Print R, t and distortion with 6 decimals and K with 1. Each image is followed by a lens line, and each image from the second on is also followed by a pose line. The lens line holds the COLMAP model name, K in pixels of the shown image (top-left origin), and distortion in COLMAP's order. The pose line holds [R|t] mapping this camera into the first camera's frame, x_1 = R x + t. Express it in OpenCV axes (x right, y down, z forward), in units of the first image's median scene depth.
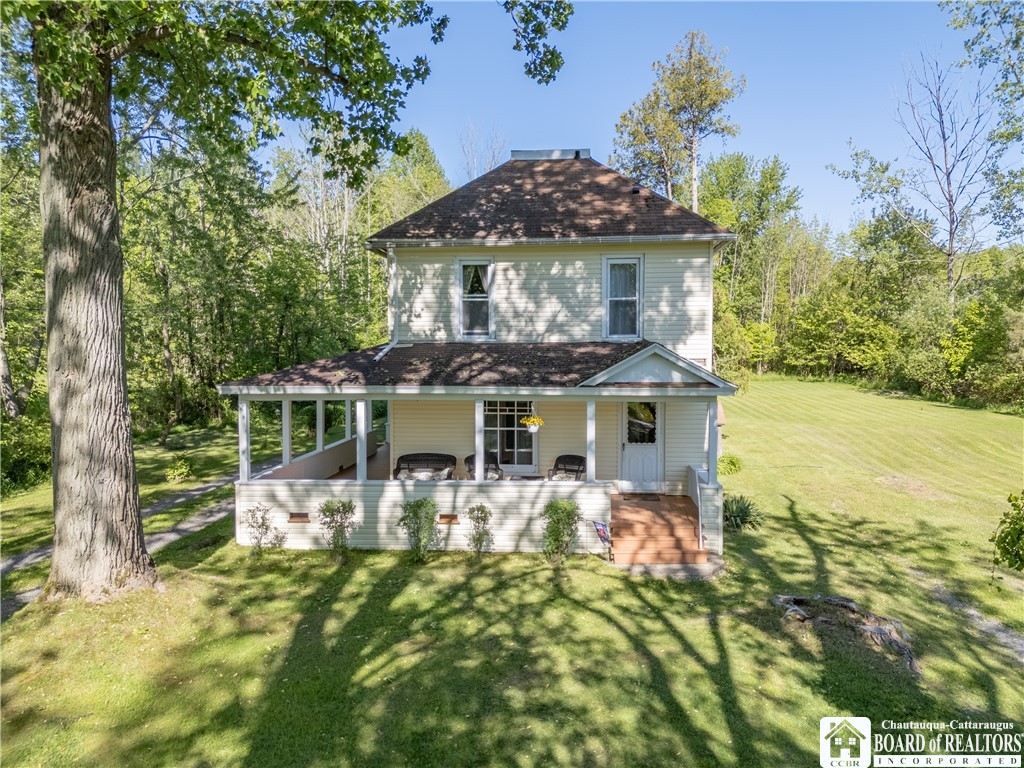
lens RADIAL K [[755.7, 0, 512.0], [0, 755.7, 384.0], [0, 0, 1]] dist [0.033192, -0.002887]
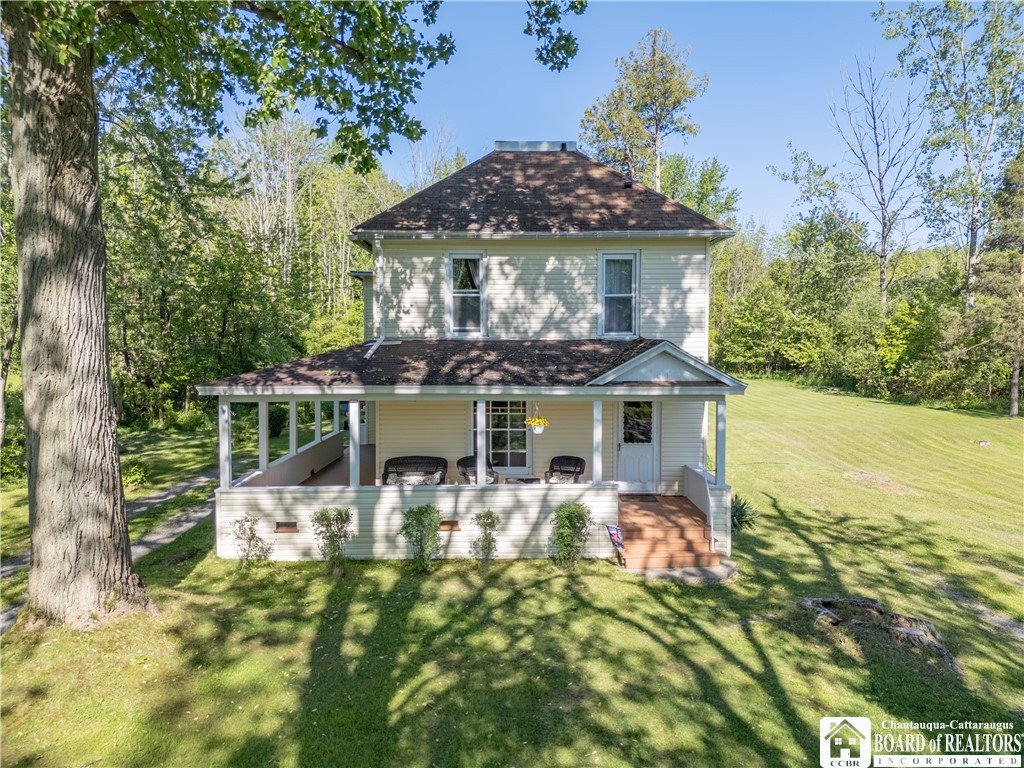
lens RADIAL K [[755.7, 0, 512.0], [0, 755.7, 384.0], [0, 0, 1]] dist [0.033192, -0.002887]
pose [[0.995508, -0.003166, 0.094624, -0.088804], [0.002828, 0.999989, 0.003698, -0.002541], [-0.094635, -0.003414, 0.995506, 0.043013]]
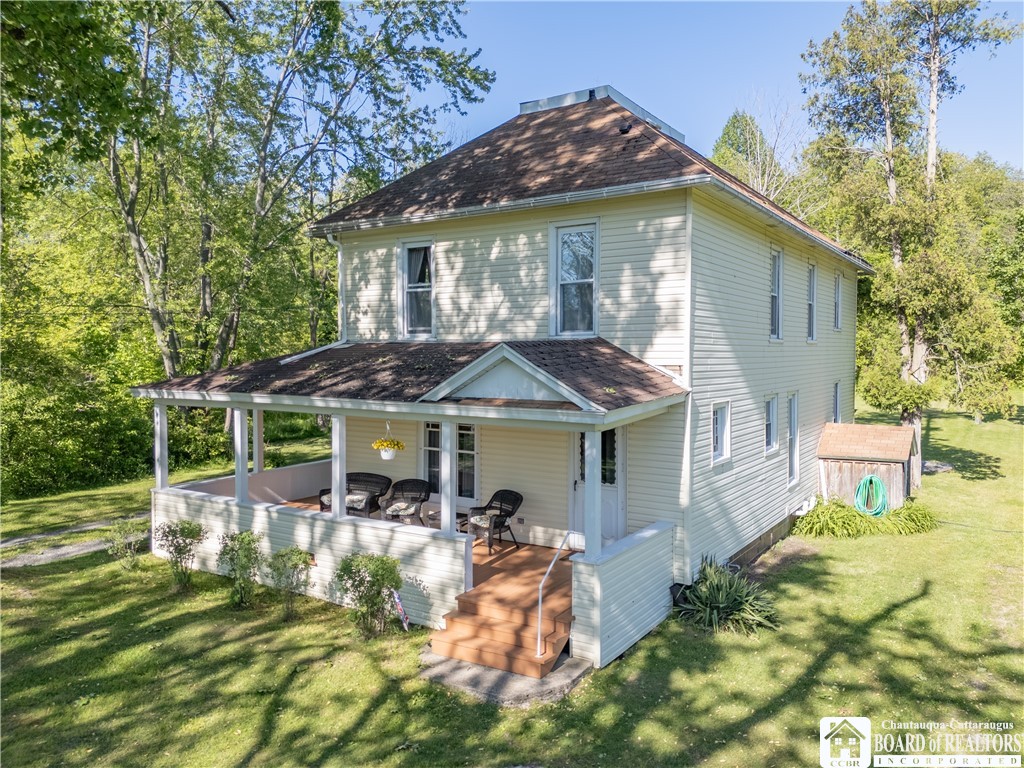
lens RADIAL K [[755.3, 0, 512.0], [0, 755.3, 384.0], [0, 0, 1]] dist [0.058540, -0.001019]
pose [[0.876484, 0.026637, -0.480693, 0.465437], [-0.033691, 0.999414, -0.006051, -0.010485], [0.480250, 0.021499, 0.876868, 0.358246]]
